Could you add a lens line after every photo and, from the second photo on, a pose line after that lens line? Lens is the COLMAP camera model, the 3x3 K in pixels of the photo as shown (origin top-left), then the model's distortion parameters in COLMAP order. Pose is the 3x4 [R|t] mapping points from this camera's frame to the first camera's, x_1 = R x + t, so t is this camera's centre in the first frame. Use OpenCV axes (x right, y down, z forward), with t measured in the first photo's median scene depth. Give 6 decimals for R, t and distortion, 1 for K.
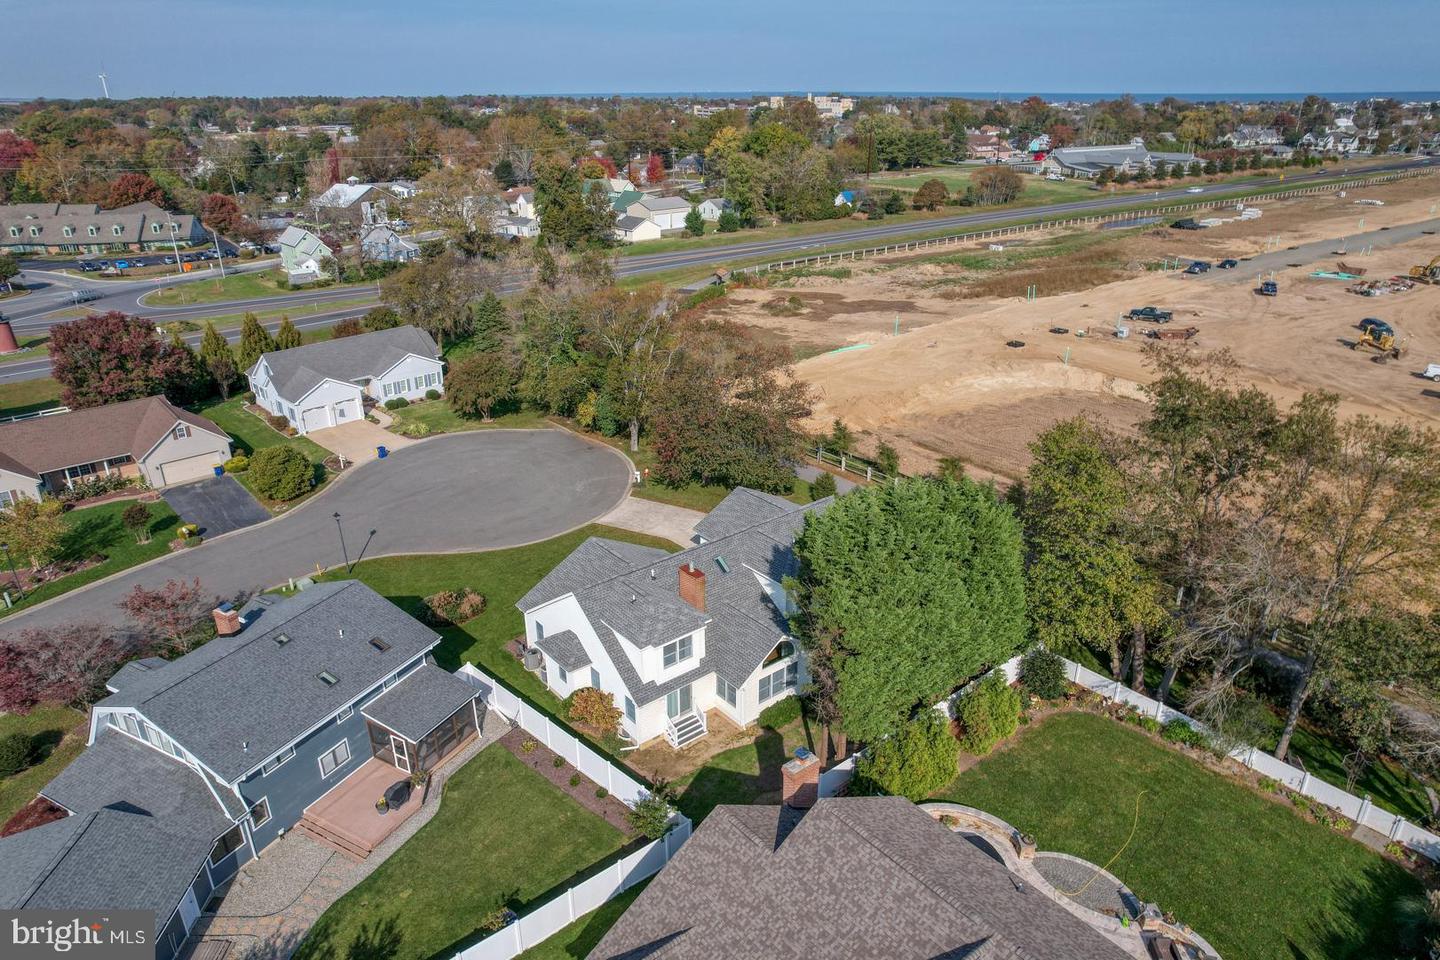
lens RADIAL K [[915.1, 0, 722.7], [0, 915.1, 498.5], [0, 0, 1]] dist [-0.079614, 0.060558]
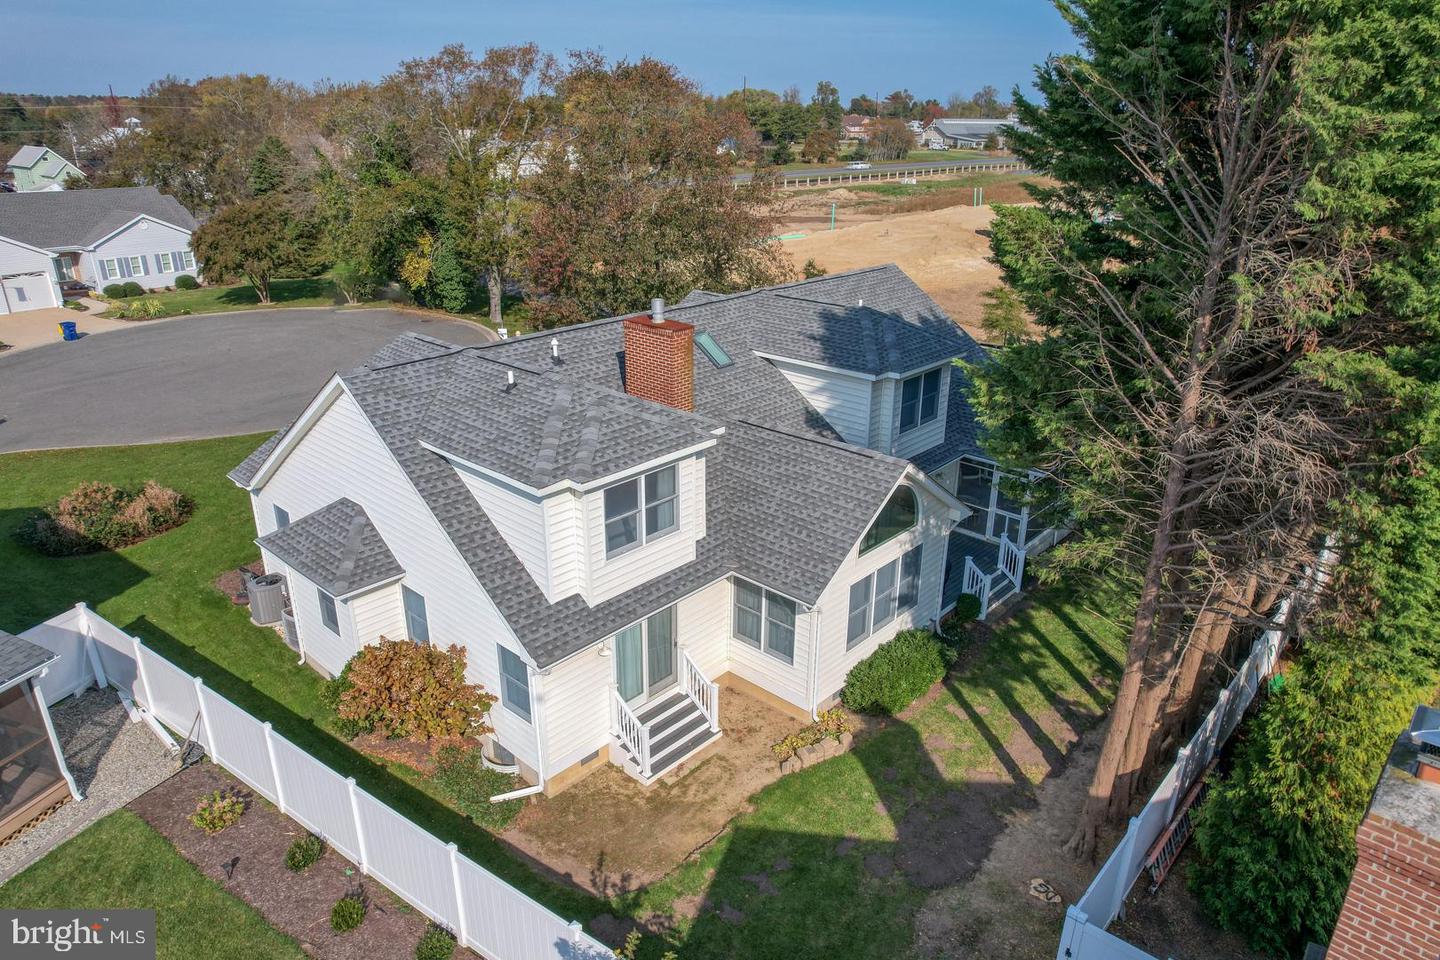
lens RADIAL K [[929.2, 0, 716.8], [0, 929.2, 495.6], [0, 0, 1]] dist [-0.078950, 0.063864]
pose [[0.989627, -0.044855, 0.136477, -0.065509], [0.048961, 0.998439, -0.026875, 0.163242], [-0.135059, 0.033279, 0.990279, 0.598645]]
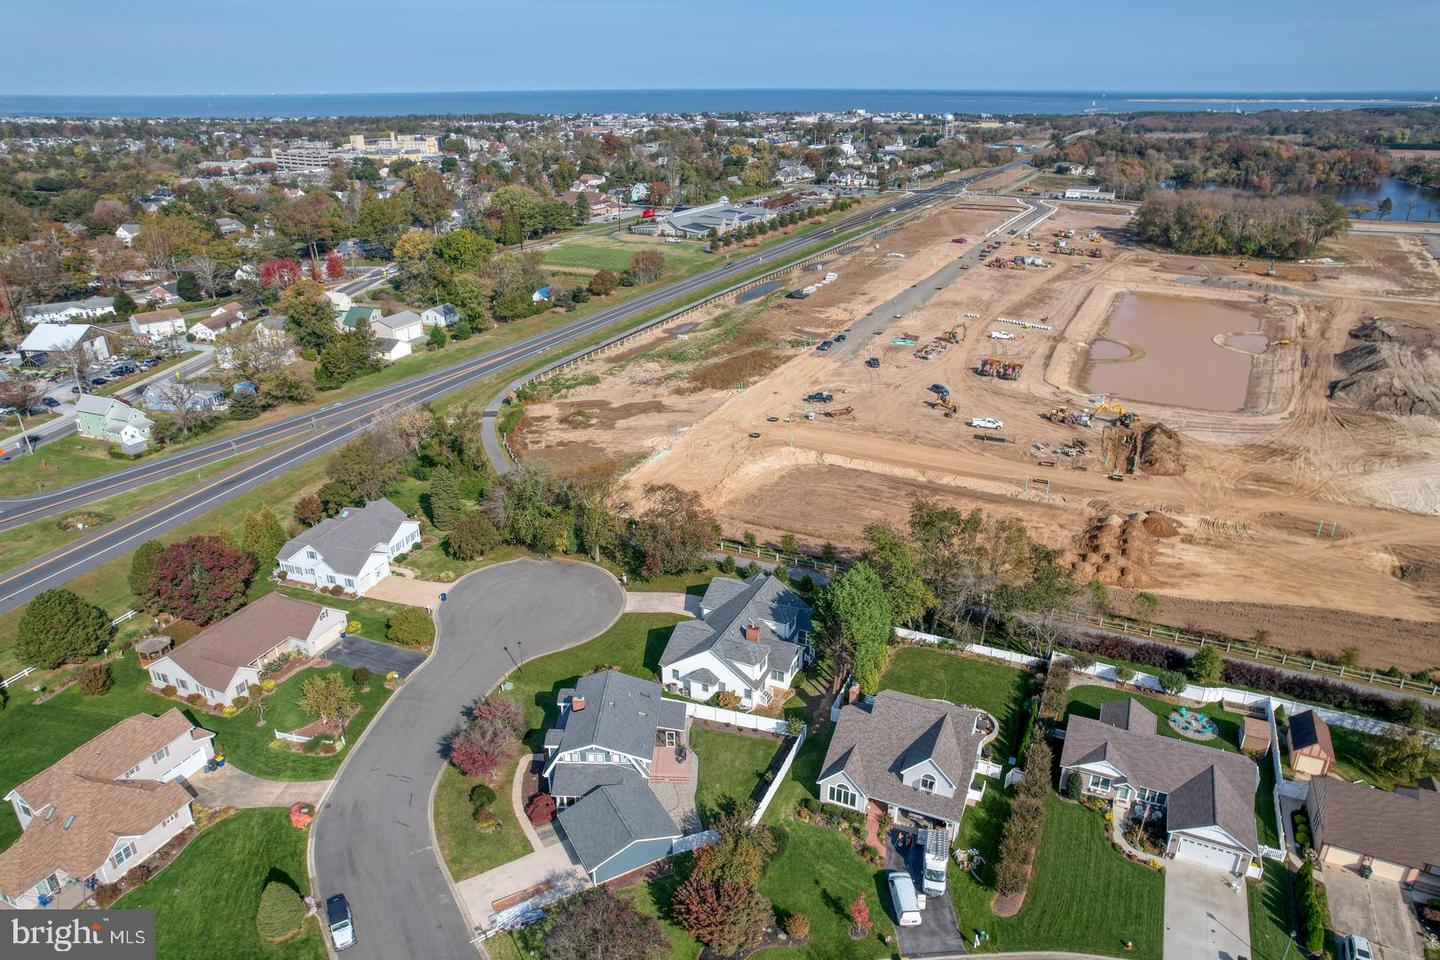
lens RADIAL K [[915.1, 0, 722.7], [0, 915.1, 498.5], [0, 0, 1]] dist [-0.079614, 0.060558]
pose [[0.896106, -0.177669, 0.406728, -0.936552], [0.176954, 0.983418, 0.039717, -0.327351], [-0.407040, 0.036381, 0.912686, -0.997615]]
